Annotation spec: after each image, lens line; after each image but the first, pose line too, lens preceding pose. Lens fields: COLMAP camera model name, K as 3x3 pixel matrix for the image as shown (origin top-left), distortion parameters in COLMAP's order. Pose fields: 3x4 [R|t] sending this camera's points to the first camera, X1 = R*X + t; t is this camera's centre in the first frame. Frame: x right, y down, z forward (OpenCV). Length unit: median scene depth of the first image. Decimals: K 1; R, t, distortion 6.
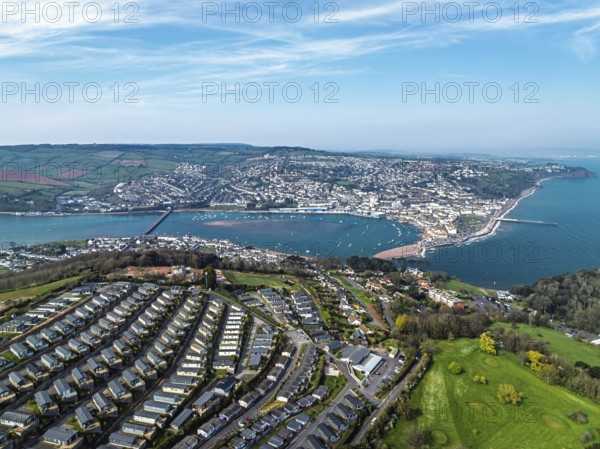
lens RADIAL K [[432.0, 0, 300.2], [0, 432.0, 203.8], [0, 0, 1]] dist [-0.042005, -0.002713]
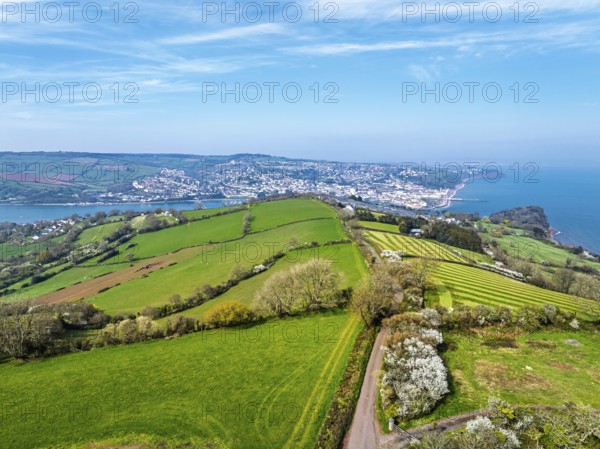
lens RADIAL K [[434.3, 0, 300.0], [0, 434.3, 224.5], [0, 0, 1]] dist [-0.031343, -0.007773]
pose [[0.984286, -0.029201, 0.174149, -0.193359], [0.026082, 0.999456, 0.020174, 0.056585], [-0.174644, -0.015314, 0.984513, -0.227098]]
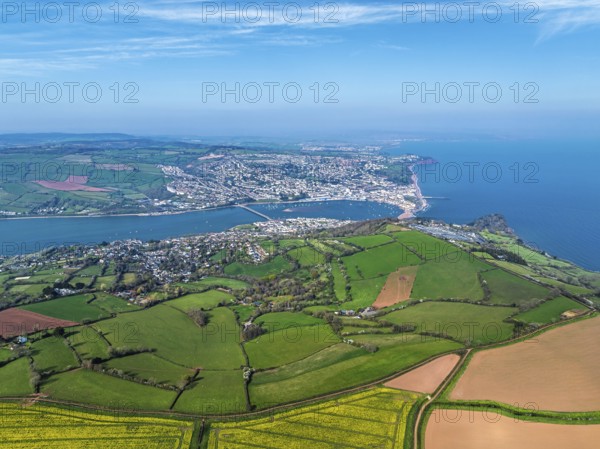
lens RADIAL K [[436.1, 0, 300.0], [0, 436.1, 224.5], [0, 0, 1]] dist [-0.028897, -0.004916]
pose [[0.929123, -0.086268, 0.359567, -0.556144], [0.051996, 0.993224, 0.103939, -0.054840], [-0.366097, -0.077877, 0.927312, -0.453038]]
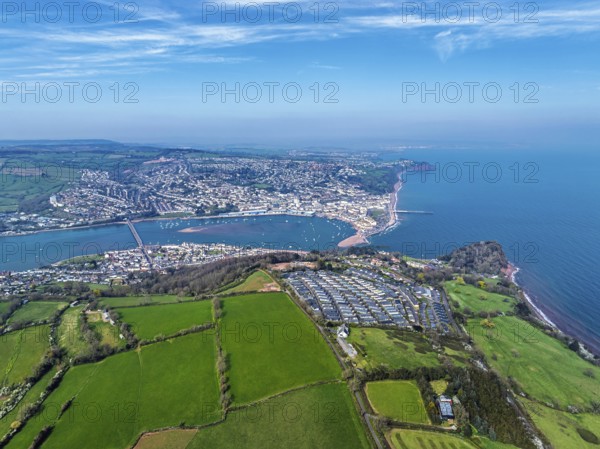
lens RADIAL K [[435.9, 0, 304.6], [0, 435.9, 185.7], [0, 0, 1]] dist [-0.036886, 0.002268]
pose [[0.938604, -0.044342, 0.342134, -0.211217], [0.050405, 0.998690, -0.008845, -0.036028], [-0.341294, 0.025547, 0.939609, -0.166882]]
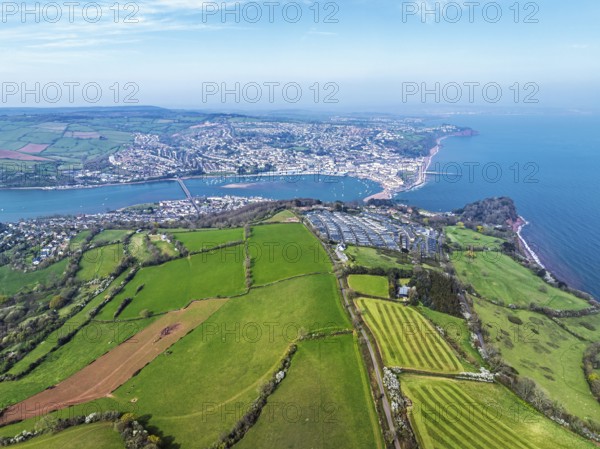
lens RADIAL K [[434.3, 0, 300.0], [0, 434.3, 224.5], [0, 0, 1]] dist [-0.031343, -0.007773]
pose [[0.971387, -0.074245, 0.225598, -0.210221], [0.041455, 0.988304, 0.146756, -0.017491], [-0.233856, -0.133205, 0.963103, -0.244480]]
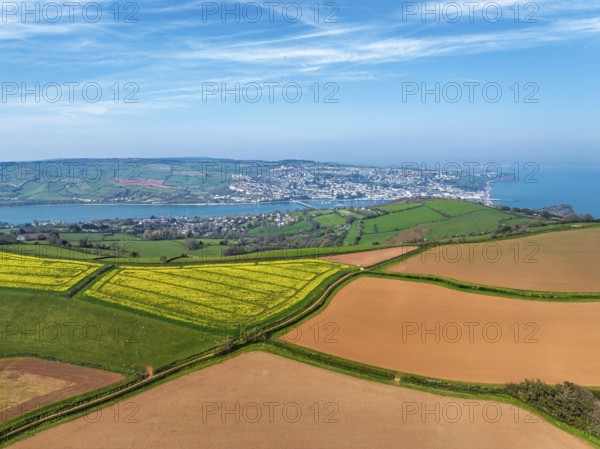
lens RADIAL K [[434.3, 0, 300.0], [0, 434.3, 224.5], [0, 0, 1]] dist [-0.031343, -0.007773]
pose [[0.984002, -0.032420, 0.175181, -0.464165], [0.029374, 0.999369, 0.019951, 0.059193], [-0.175717, -0.014486, 0.984334, -0.469534]]
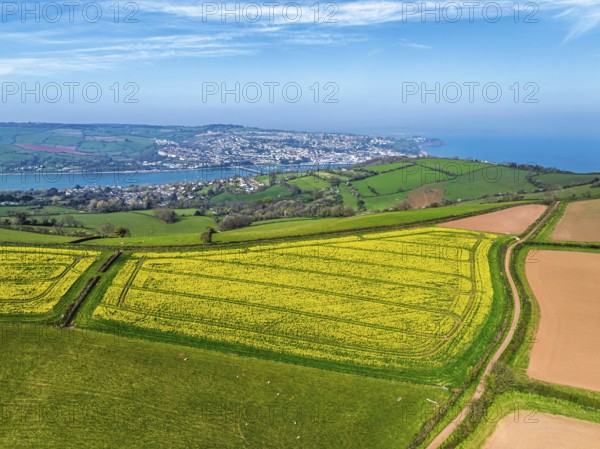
lens RADIAL K [[434.3, 0, 300.0], [0, 434.3, 224.5], [0, 0, 1]] dist [-0.031343, -0.007773]
pose [[0.930997, -0.081961, 0.355708, -0.522144], [0.050568, 0.994029, 0.096687, 0.065168], [-0.361508, -0.072028, 0.929583, -0.354465]]
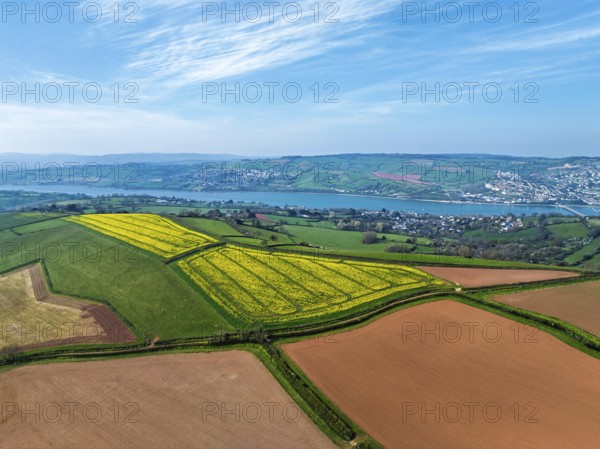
lens RADIAL K [[429.7, 0, 286.3], [0, 429.7, 223.4], [0, 0, 1]] dist [-0.041880, -0.001638]
pose [[0.885702, 0.068114, -0.459230, -0.370056], [-0.058005, 0.997663, 0.036102, 0.060295], [0.460616, -0.005338, 0.887583, -0.425754]]
